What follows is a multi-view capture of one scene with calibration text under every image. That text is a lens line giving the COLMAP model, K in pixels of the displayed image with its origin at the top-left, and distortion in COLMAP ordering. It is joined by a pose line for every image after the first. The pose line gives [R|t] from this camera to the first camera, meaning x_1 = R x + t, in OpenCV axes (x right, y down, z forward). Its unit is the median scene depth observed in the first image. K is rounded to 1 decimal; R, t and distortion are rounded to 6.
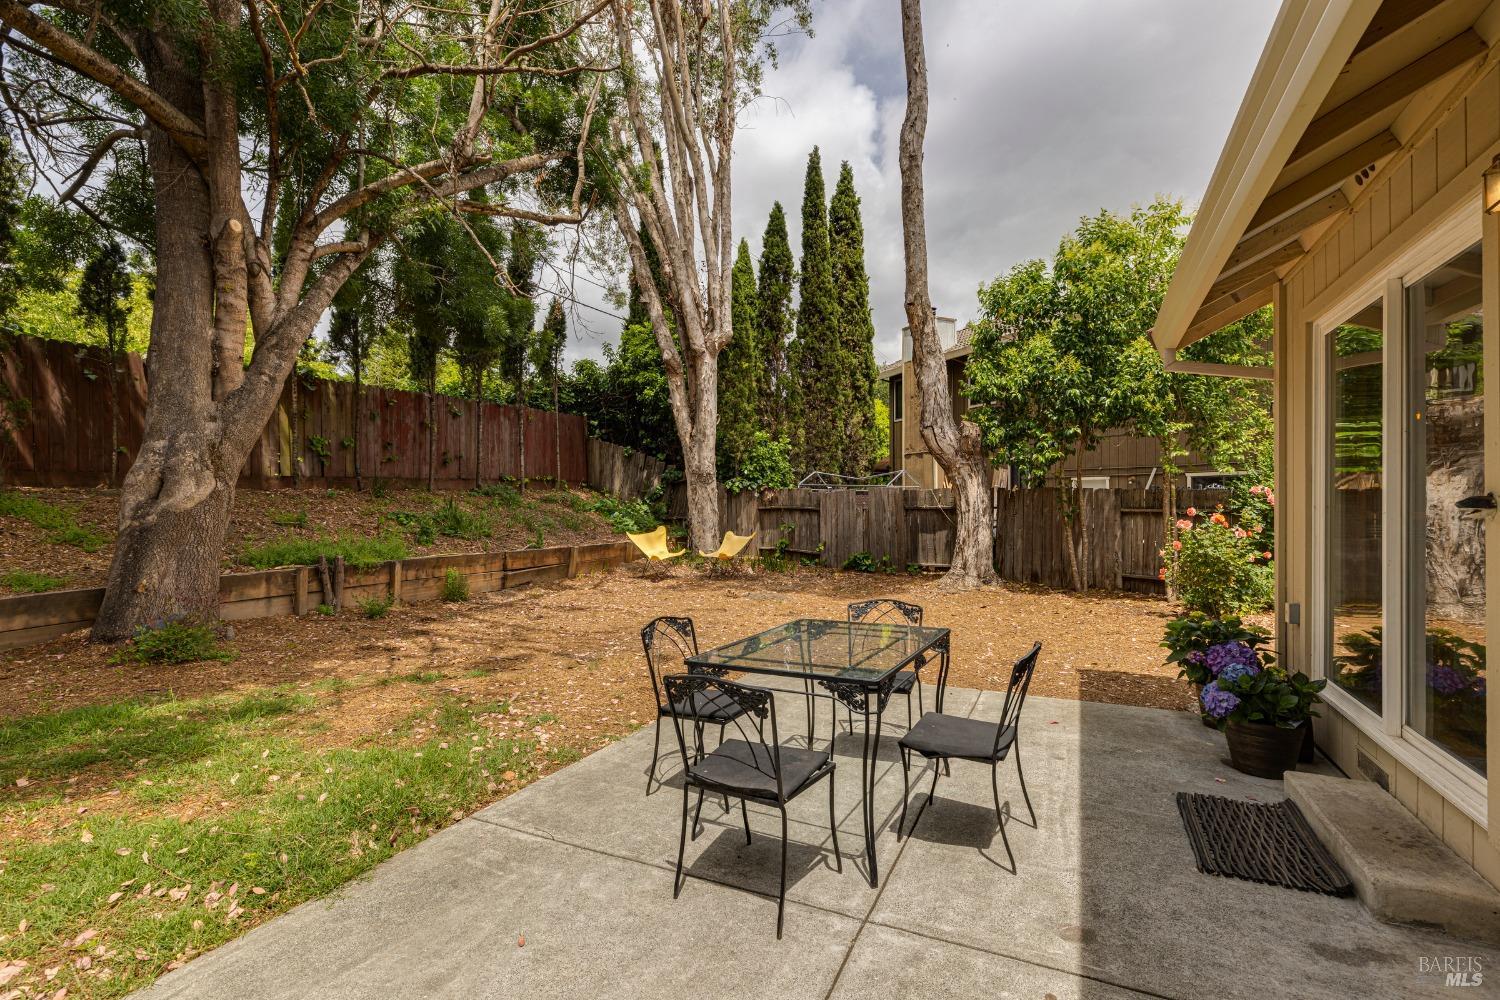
lens RADIAL K [[671.0, 0, 747.8], [0, 671.0, 499.2], [0, 0, 1]] dist [0.000347, 0.000028]
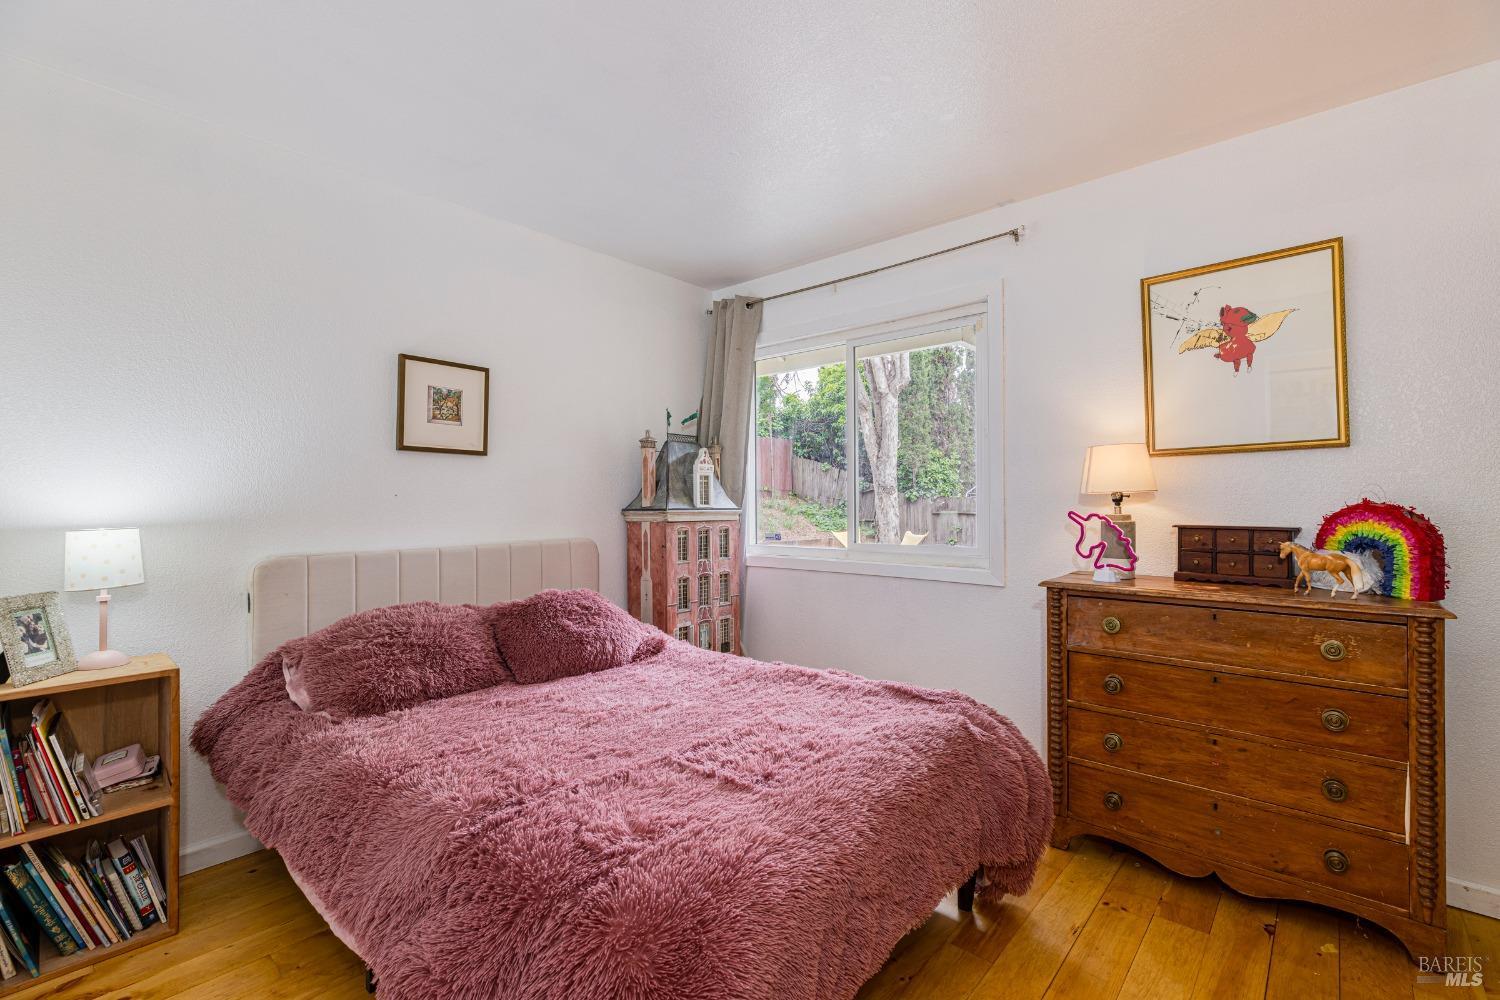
lens RADIAL K [[652.8, 0, 741.4], [0, 652.8, 501.4], [0, 0, 1]] dist [0.001163, 0.000009]
pose [[0.961287, -0.005073, -0.275504, 0.009538], [0.006421, 0.999971, 0.003990, -0.015510], [0.275476, -0.005605, 0.961292, -0.287943]]
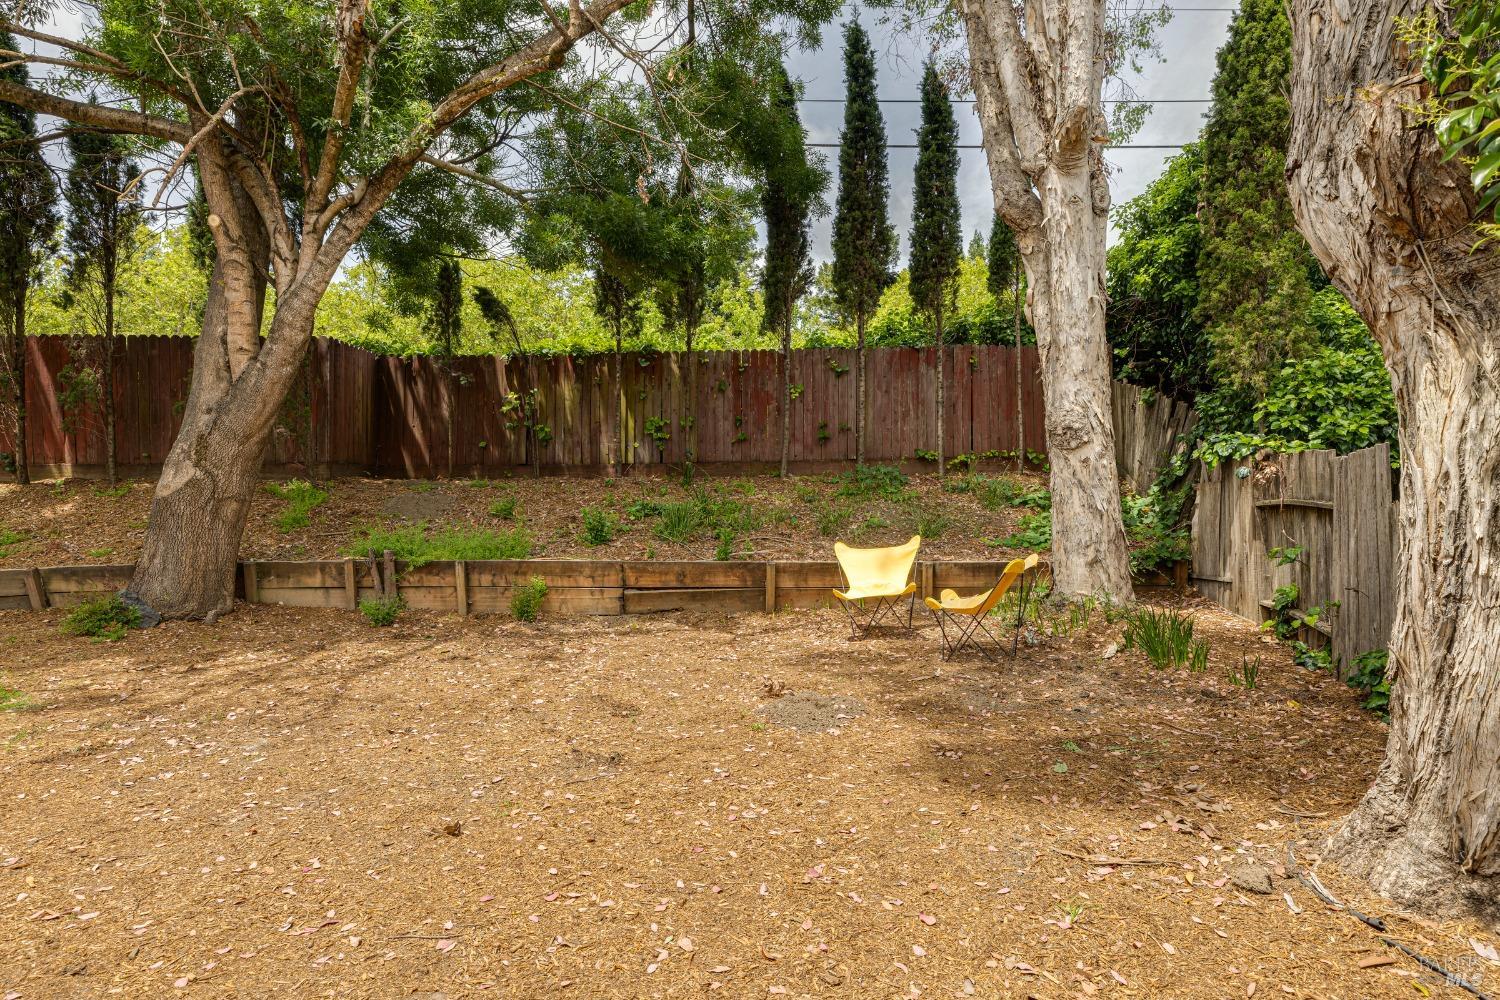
lens RADIAL K [[815.7, 0, 751.7], [0, 815.7, 489.5], [0, 0, 1]] dist [0.007364, -0.001770]
pose [[0.458374, -0.005127, -0.888745, 0.334616], [0.004962, 0.999983, -0.003210, 0.005222], [0.888746, -0.002939, 0.458392, 0.534596]]
